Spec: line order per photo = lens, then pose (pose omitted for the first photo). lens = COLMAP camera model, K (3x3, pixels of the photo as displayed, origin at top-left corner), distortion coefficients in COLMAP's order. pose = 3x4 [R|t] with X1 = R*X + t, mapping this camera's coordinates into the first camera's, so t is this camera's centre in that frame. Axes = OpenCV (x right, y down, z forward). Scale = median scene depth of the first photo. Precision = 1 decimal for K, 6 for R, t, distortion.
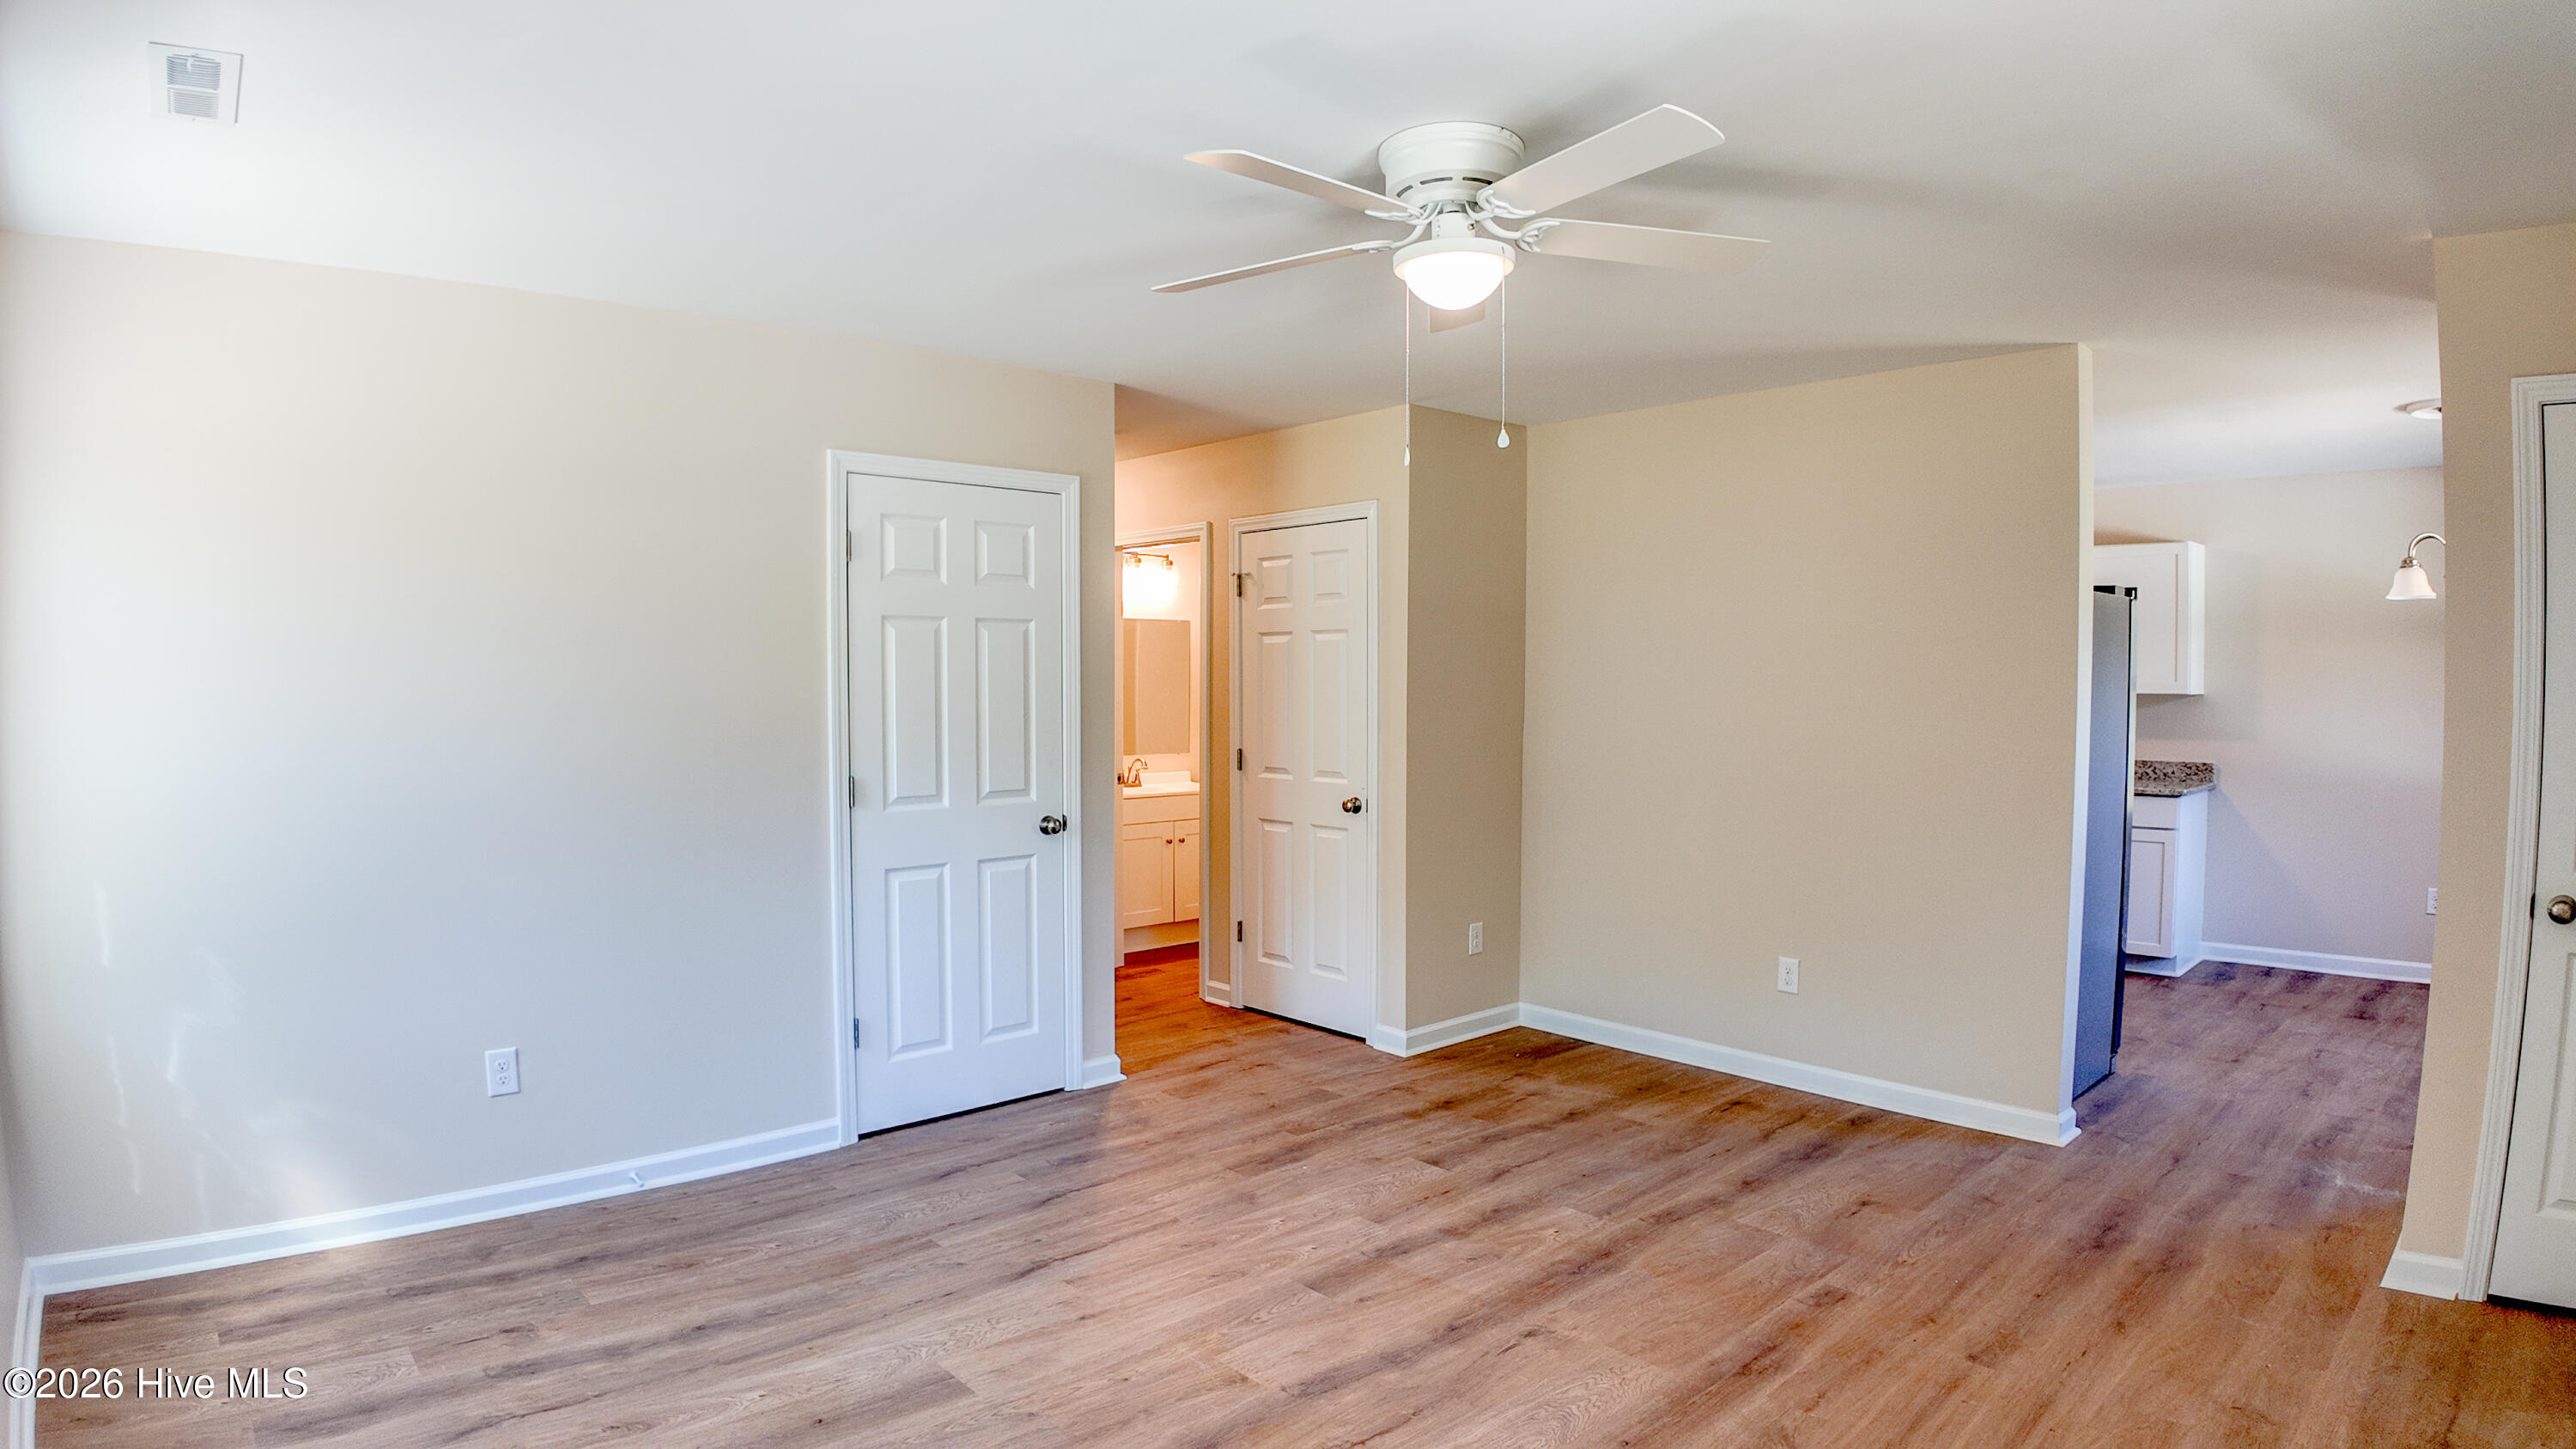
lens RADIAL K [[1385.6, 0, 1288.0], [0, 1385.6, 724.5], [0, 0, 1]] dist [-0.042568, -0.072954]
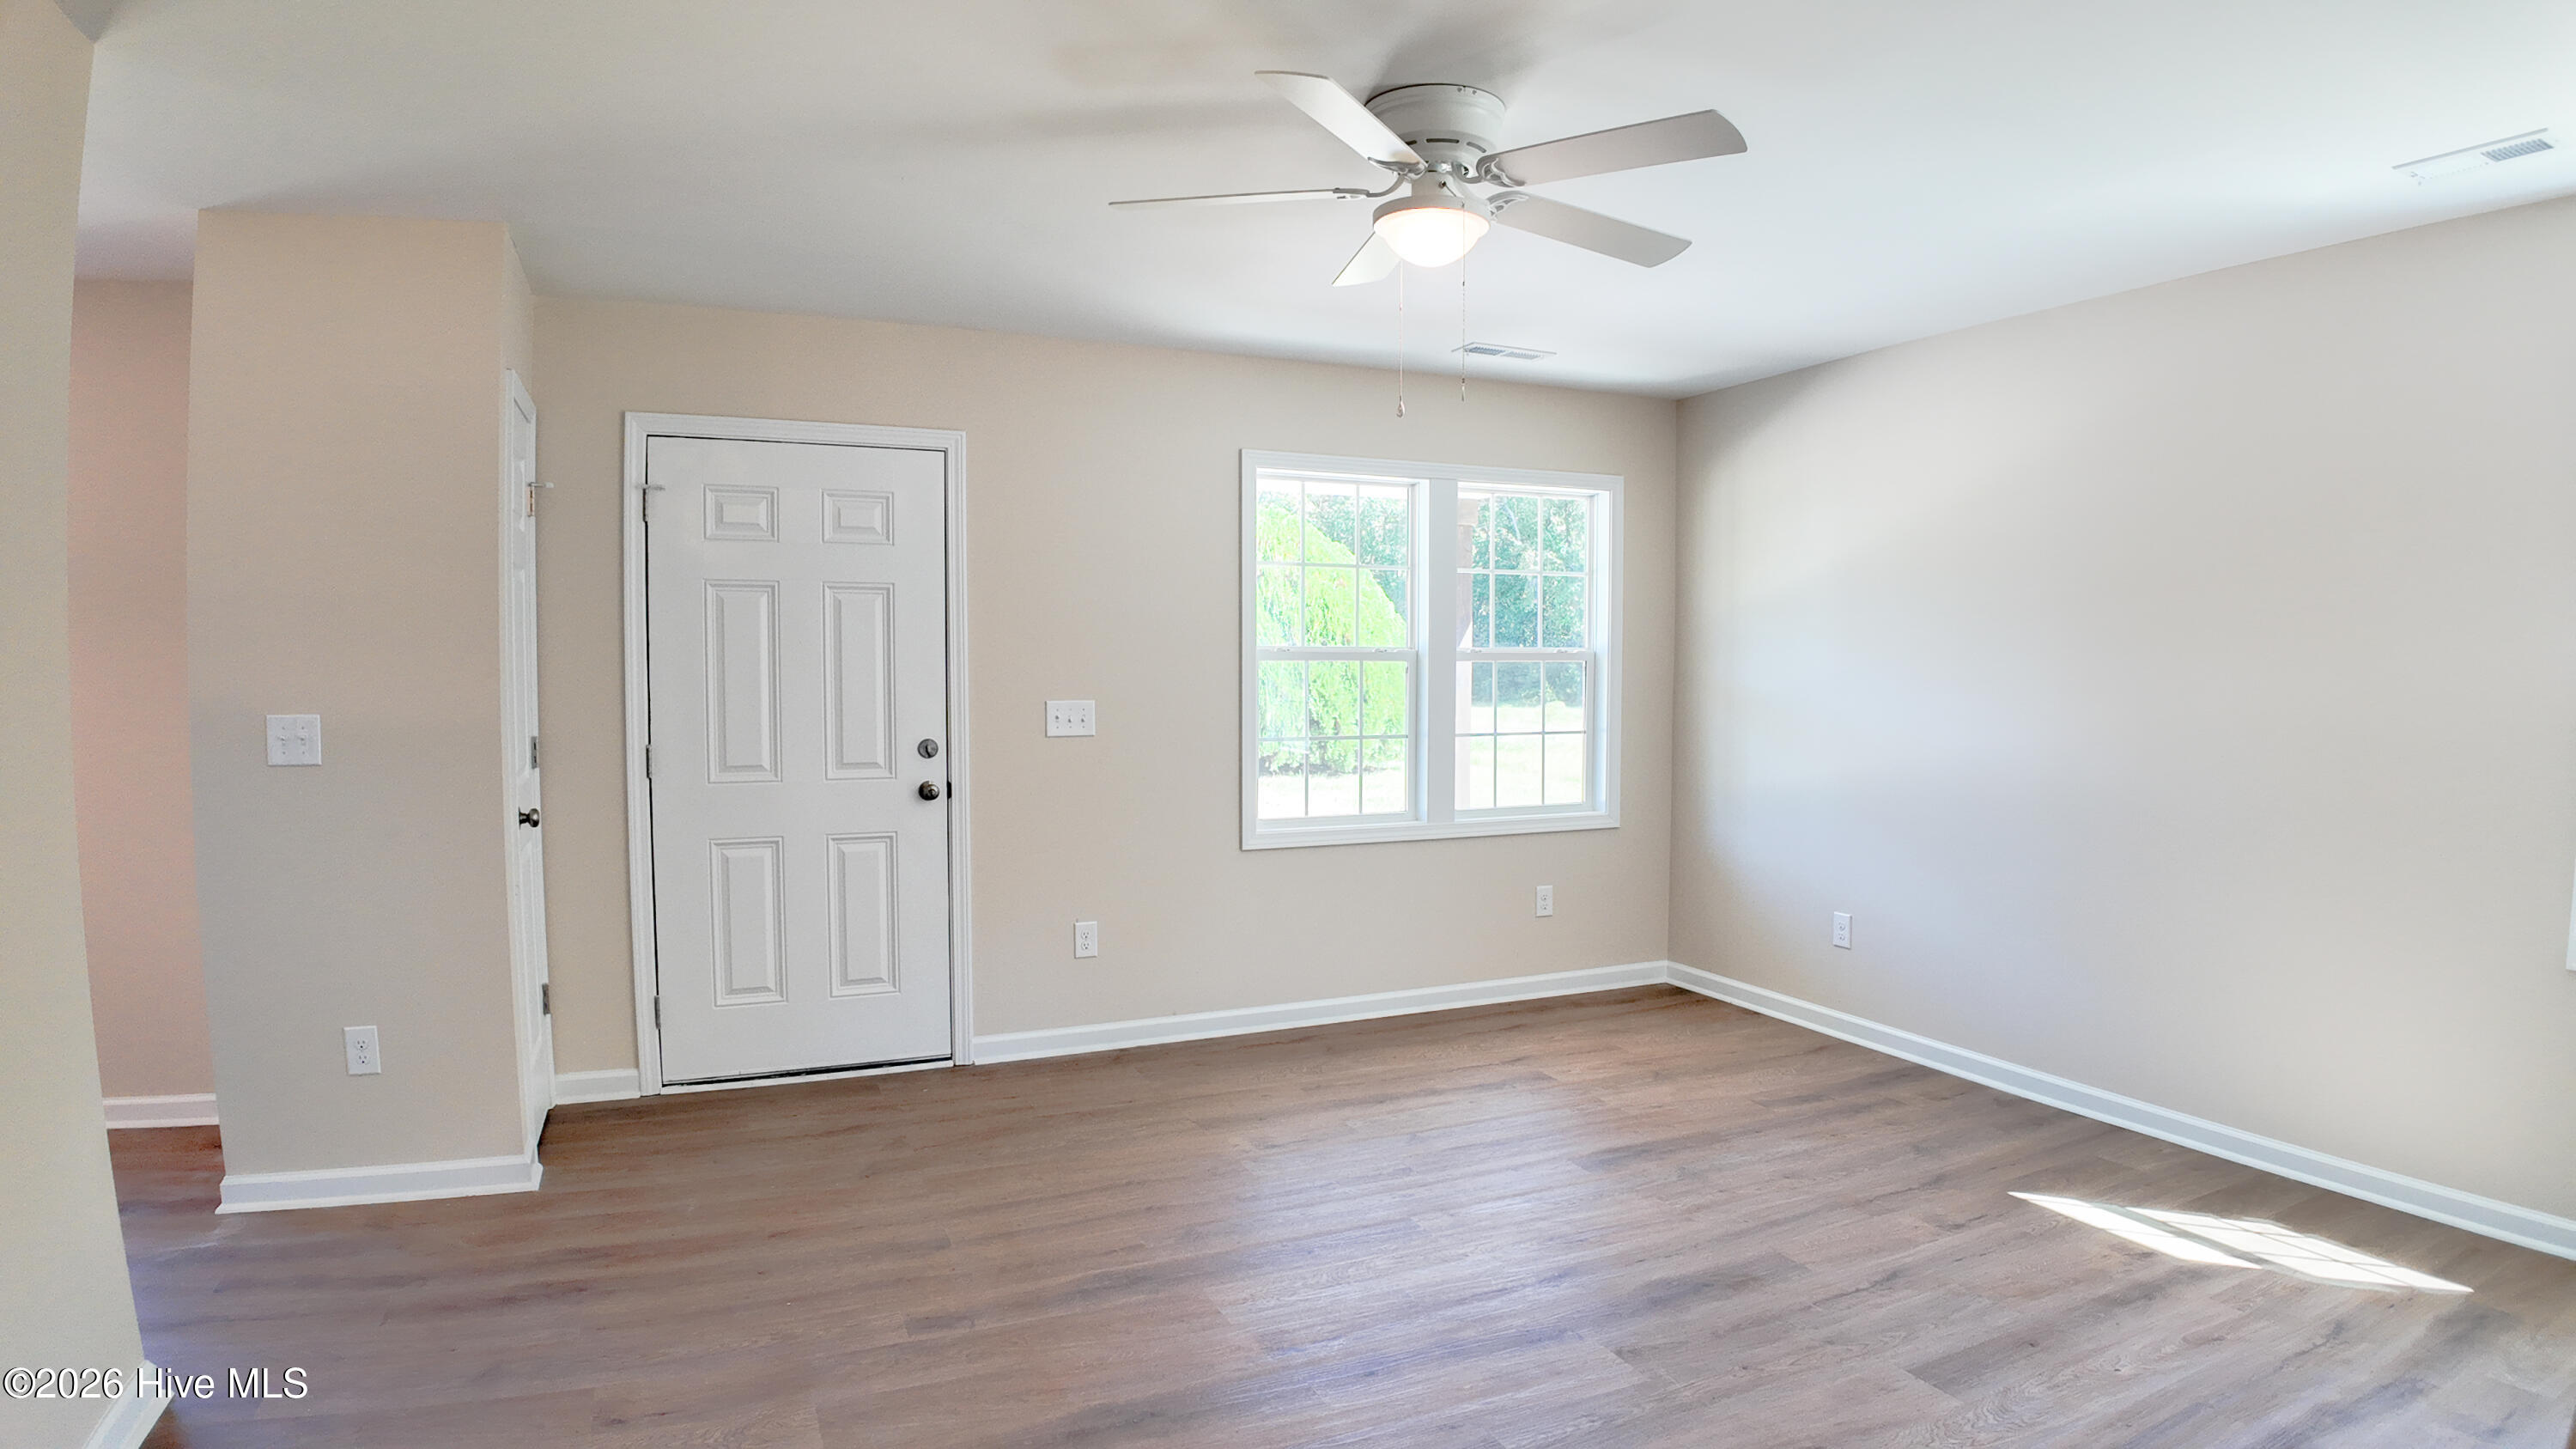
lens RADIAL K [[1421.2, 0, 1348.0], [0, 1421.2, 729.2], [0, 0, 1]] dist [-0.127047, 0.000186]
pose [[-0.960836, -0.021077, 0.276316, -0.096111], [0.004104, 0.995912, 0.090238, -0.040764], [-0.277089, 0.087838, -0.956821, 1.744199]]
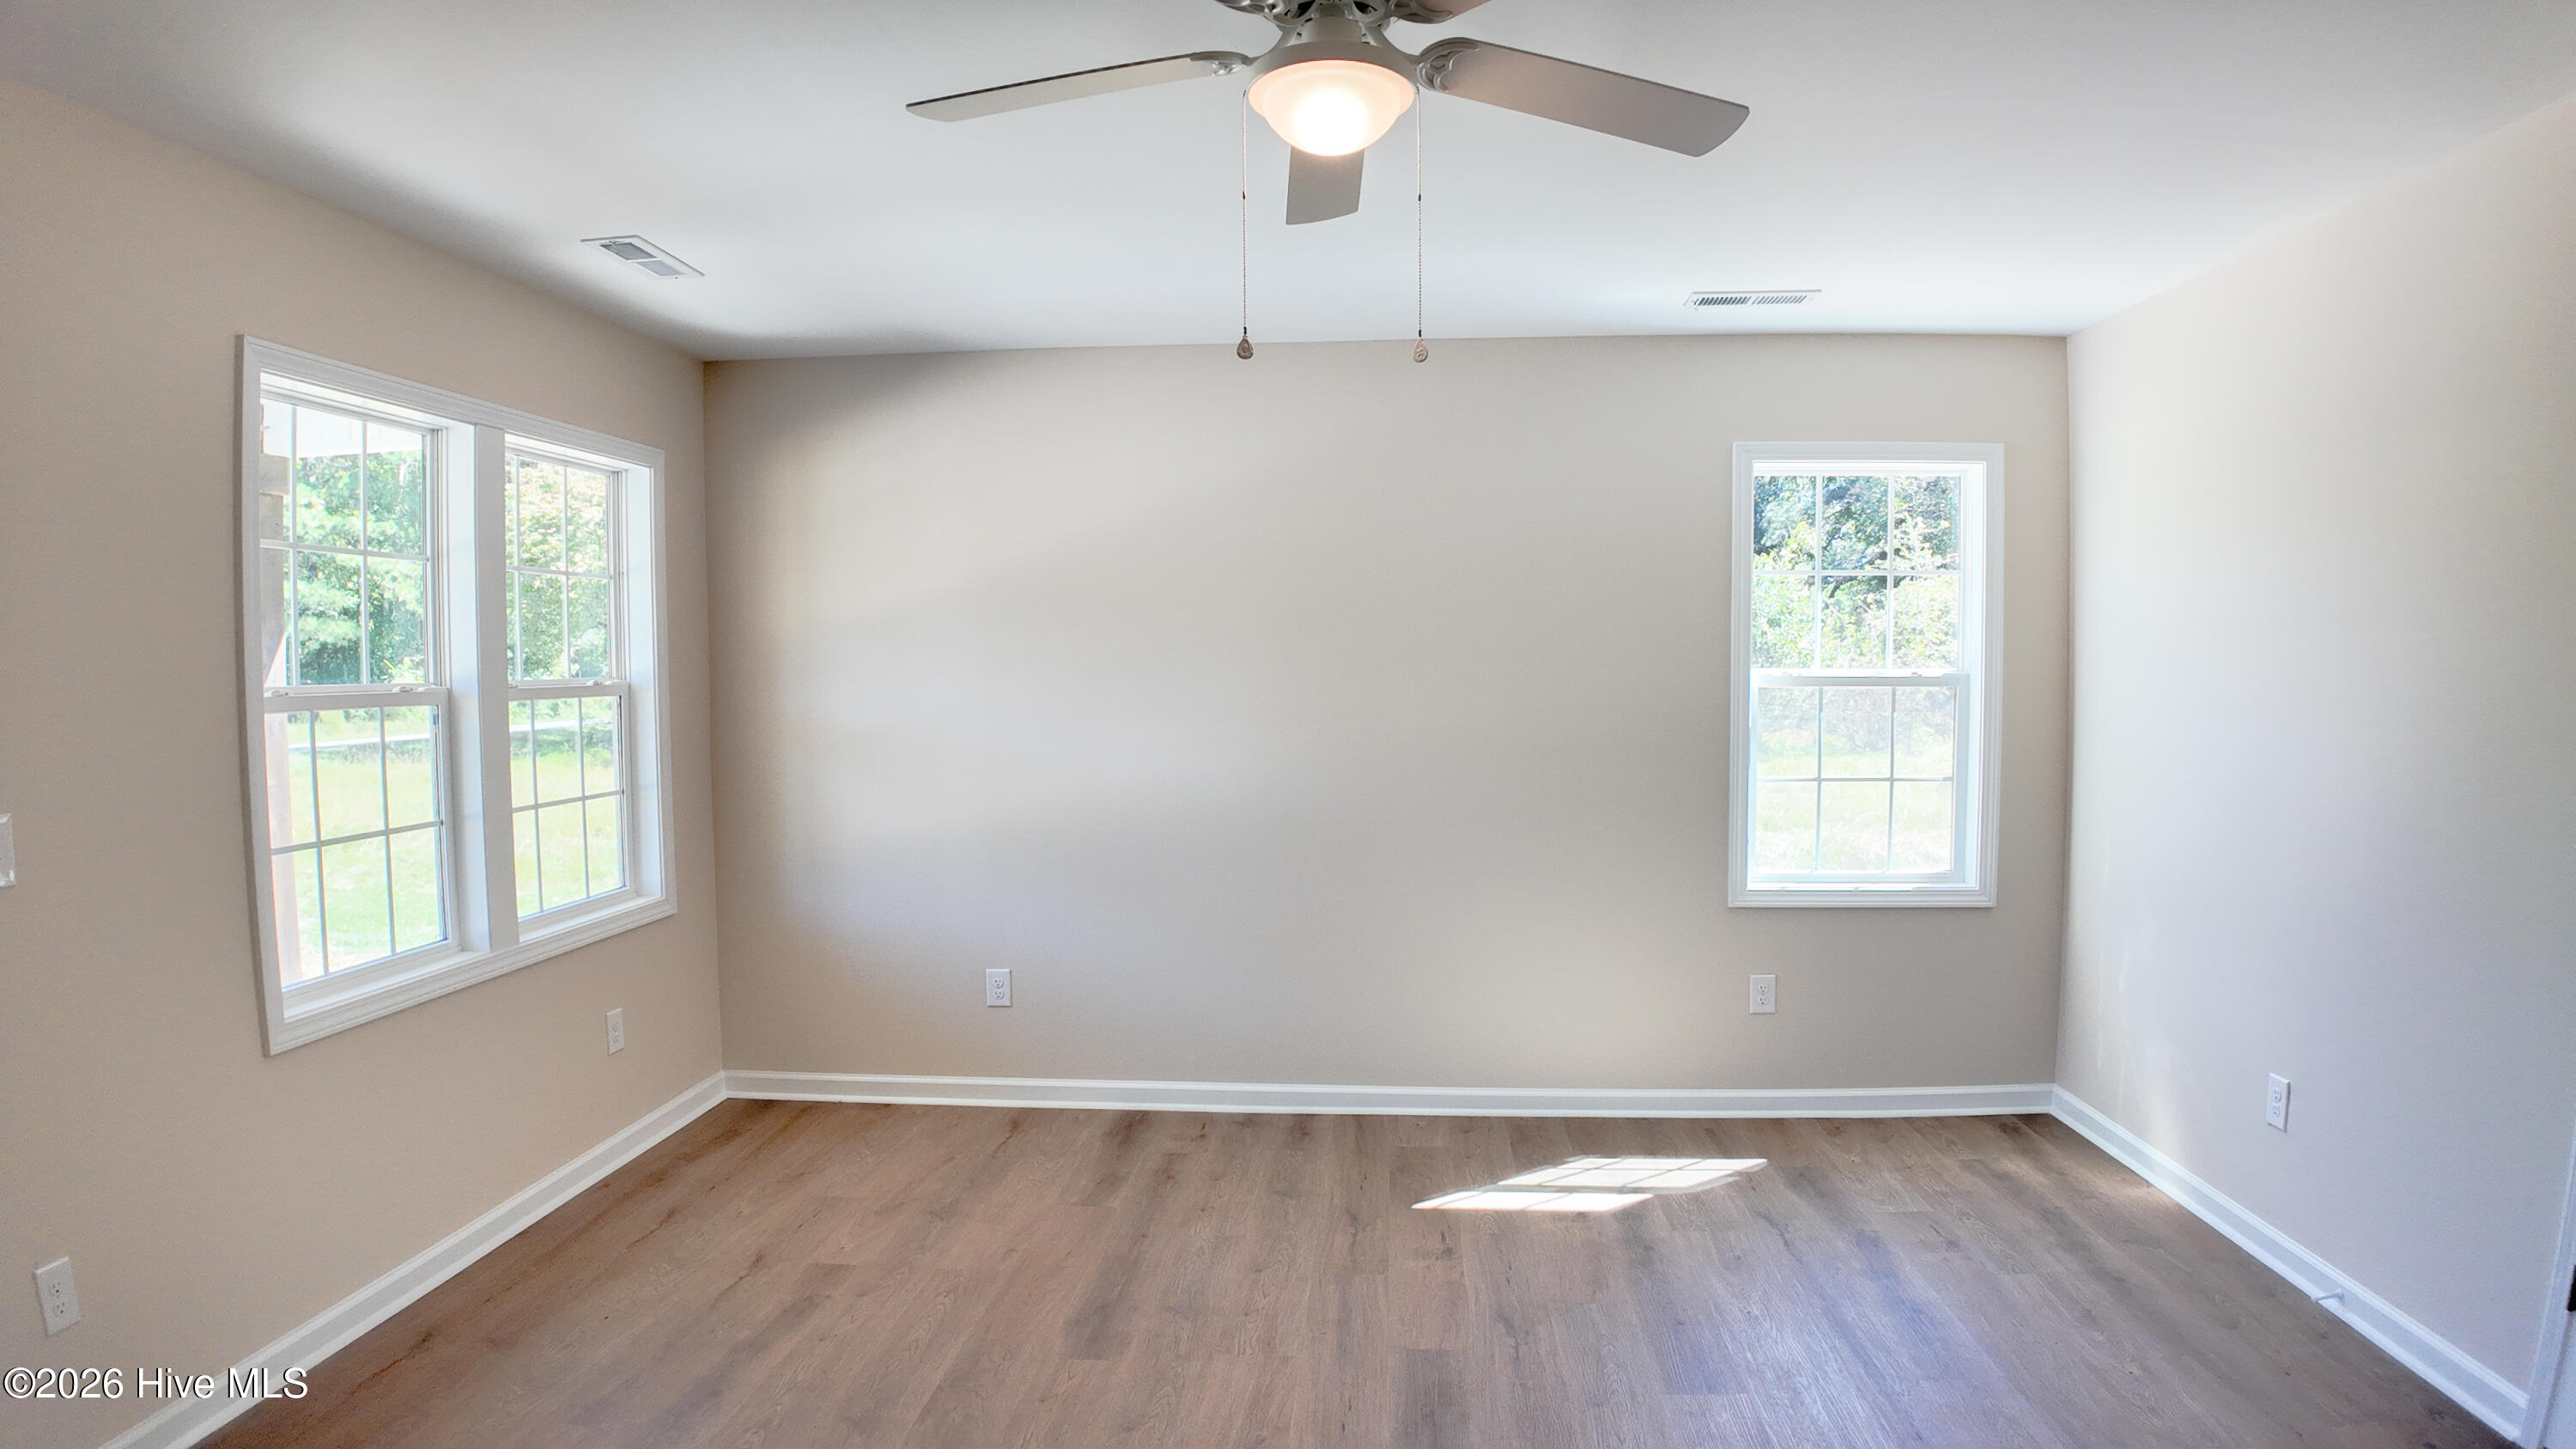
lens RADIAL K [[1385.6, 0, 1288.0], [0, 1385.6, 724.5], [0, 0, 1]] dist [-0.042568, -0.072954]
pose [[-0.713963, 0.033129, -0.699399, 0.555719], [-0.025048, 0.997032, 0.072797, -0.045404], [0.699735, 0.069493, -0.711014, 1.285910]]
